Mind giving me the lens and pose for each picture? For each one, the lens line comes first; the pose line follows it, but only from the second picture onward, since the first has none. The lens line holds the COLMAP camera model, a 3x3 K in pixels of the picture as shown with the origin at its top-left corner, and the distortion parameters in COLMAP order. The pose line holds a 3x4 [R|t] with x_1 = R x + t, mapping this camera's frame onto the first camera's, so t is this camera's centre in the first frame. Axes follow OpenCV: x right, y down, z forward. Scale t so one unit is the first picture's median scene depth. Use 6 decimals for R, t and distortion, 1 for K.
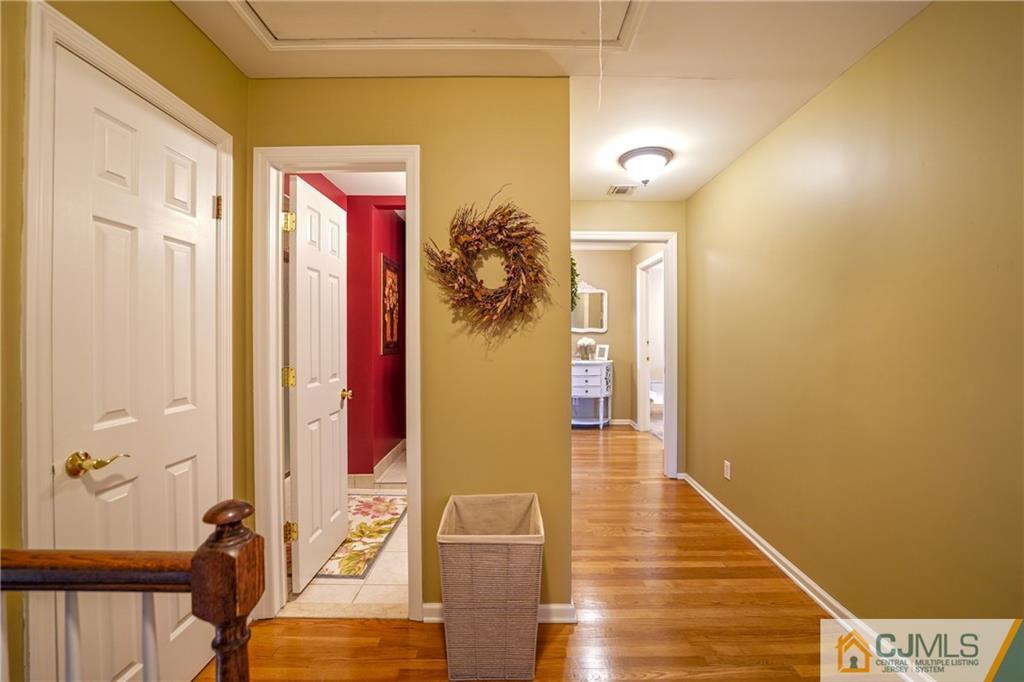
lens RADIAL K [[416.4, 0, 512.6], [0, 416.4, 335.8], [0, 0, 1]] dist [-0.024457, 0.000466]
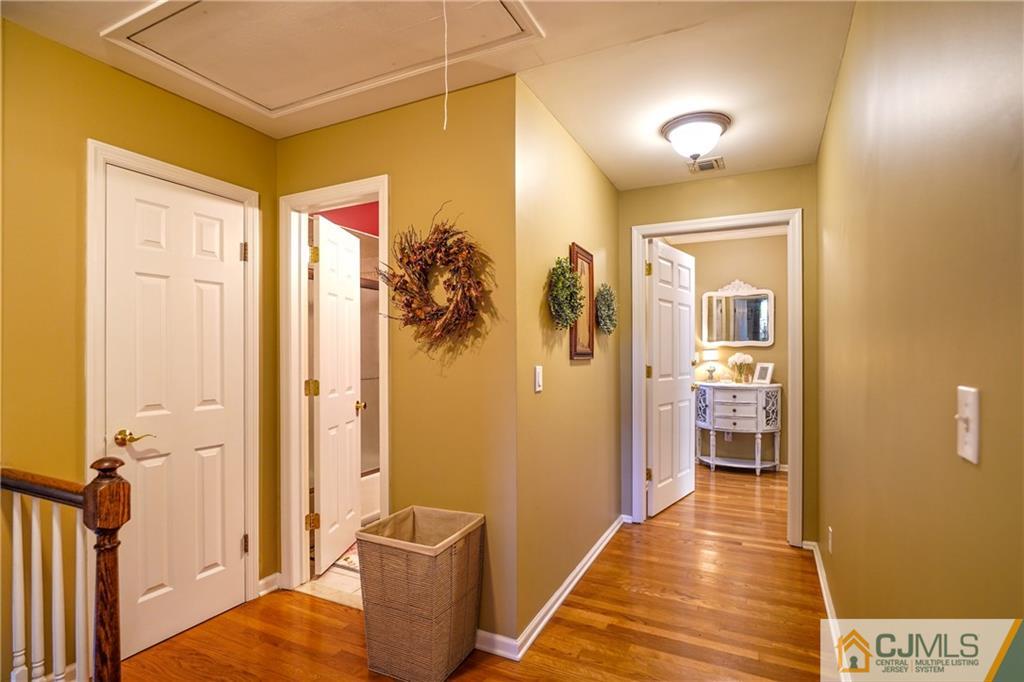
lens RADIAL K [[497.8, 0, 512.2], [0, 497.8, 351.7], [0, 0, 1]] dist [-0.008407, -0.000441]
pose [[0.896308, -0.002812, -0.443423, 0.629532], [0.002997, 0.999995, -0.000285, -0.000516], [0.443422, -0.001073, 0.896312, -0.009373]]
